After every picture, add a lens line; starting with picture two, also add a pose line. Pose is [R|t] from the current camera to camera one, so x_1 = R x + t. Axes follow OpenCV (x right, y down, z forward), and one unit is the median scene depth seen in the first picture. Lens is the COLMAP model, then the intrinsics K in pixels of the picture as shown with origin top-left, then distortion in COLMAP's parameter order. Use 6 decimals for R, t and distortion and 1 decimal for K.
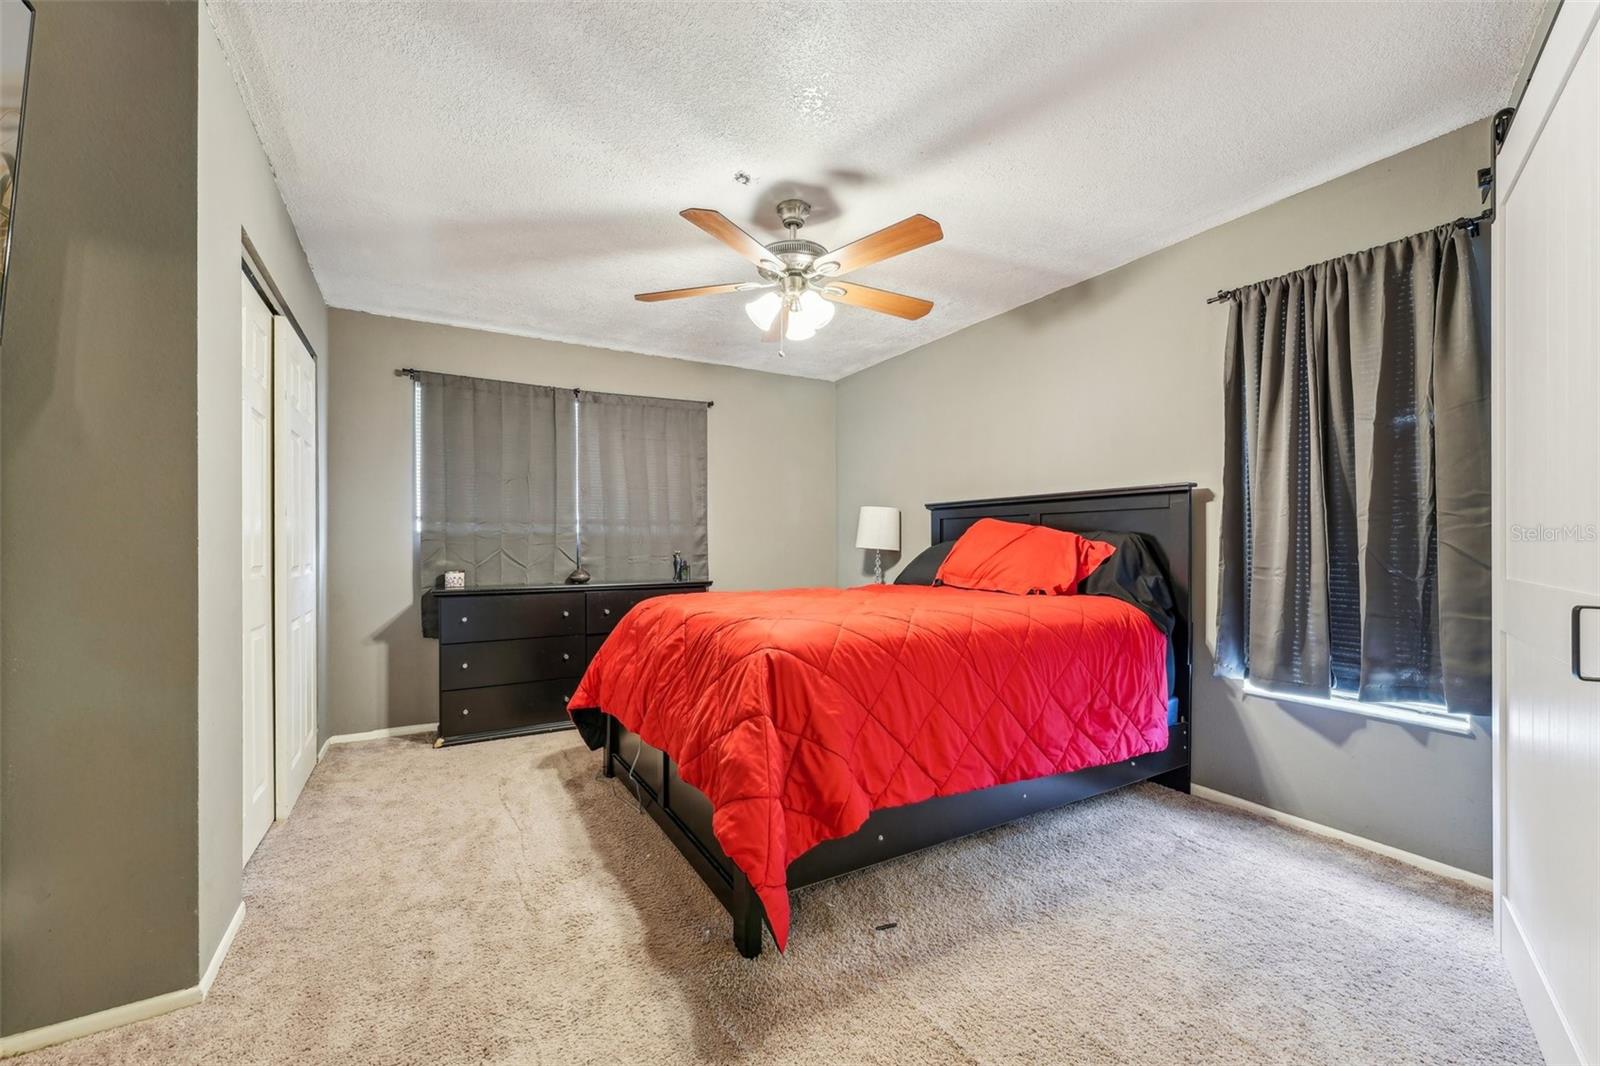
lens RADIAL K [[651.8, 0, 799.9], [0, 651.8, 541.9], [0, 0, 1]] dist [0.021064, -0.006954]
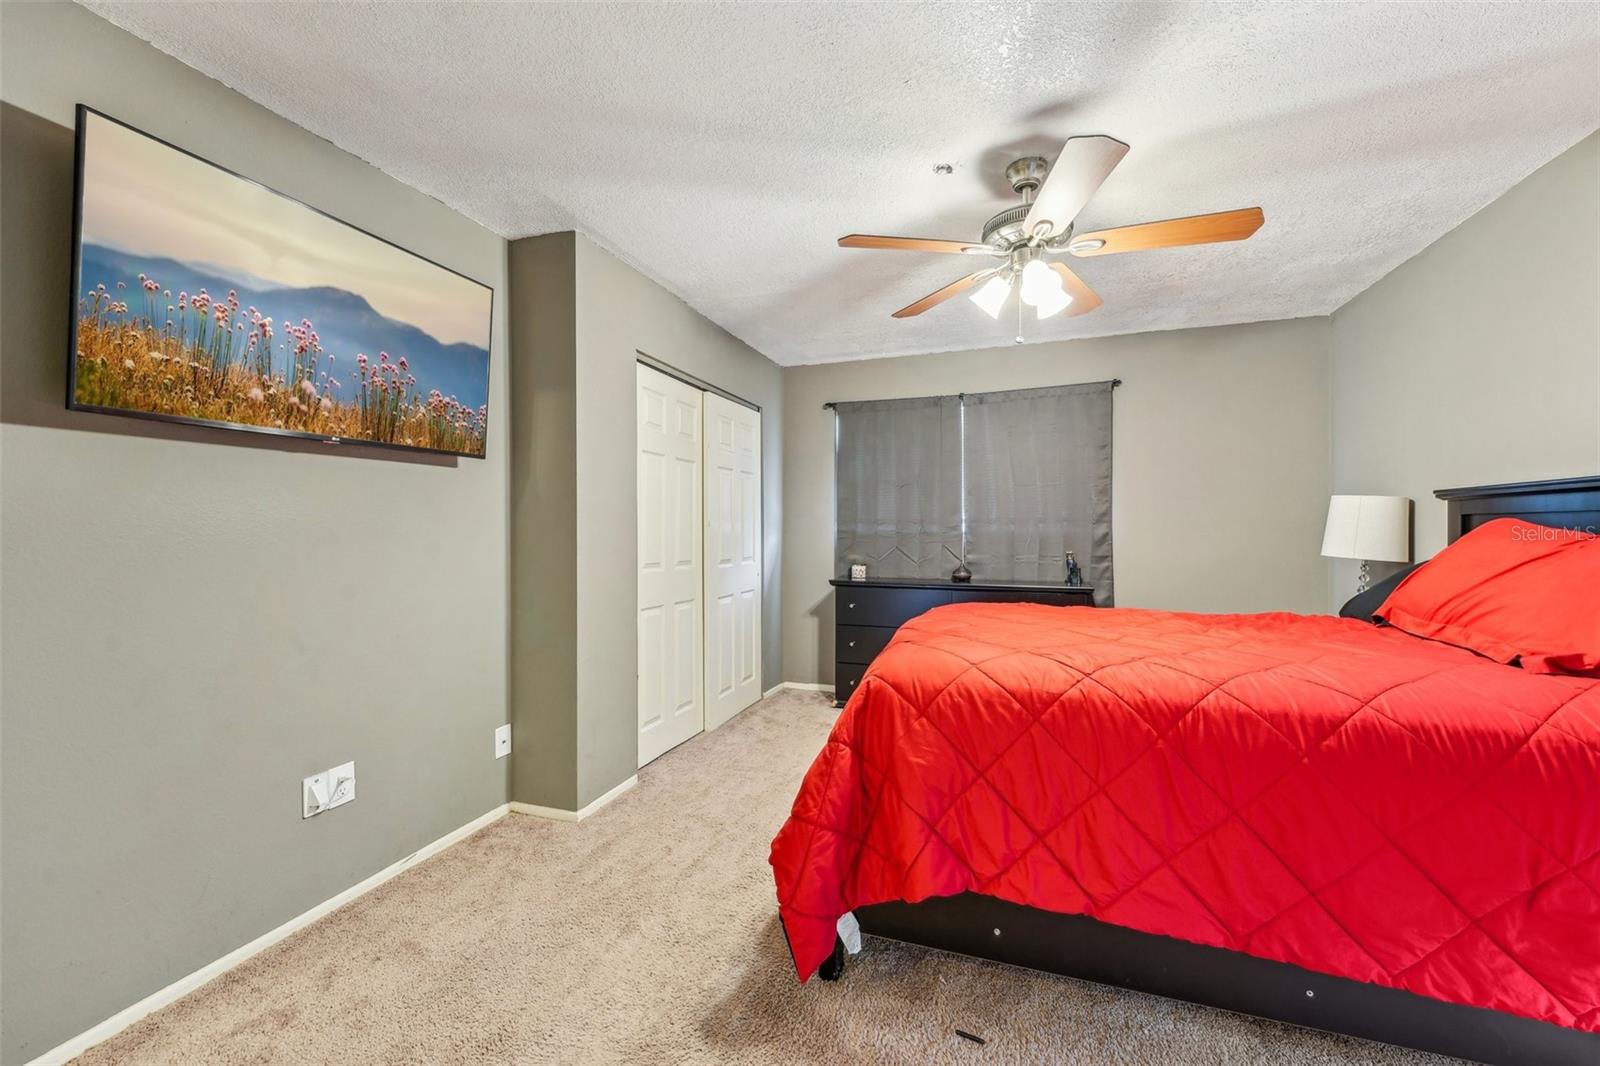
lens RADIAL K [[640.9, 0, 793.3], [0, 640.9, 526.5], [0, 0, 1]] dist [0.015260, -0.006200]
pose [[0.644342, 0.001367, -0.764736, 0.357092], [0.002391, 0.999990, 0.003802, -0.036013], [0.764733, -0.004279, 0.644333, 0.180047]]
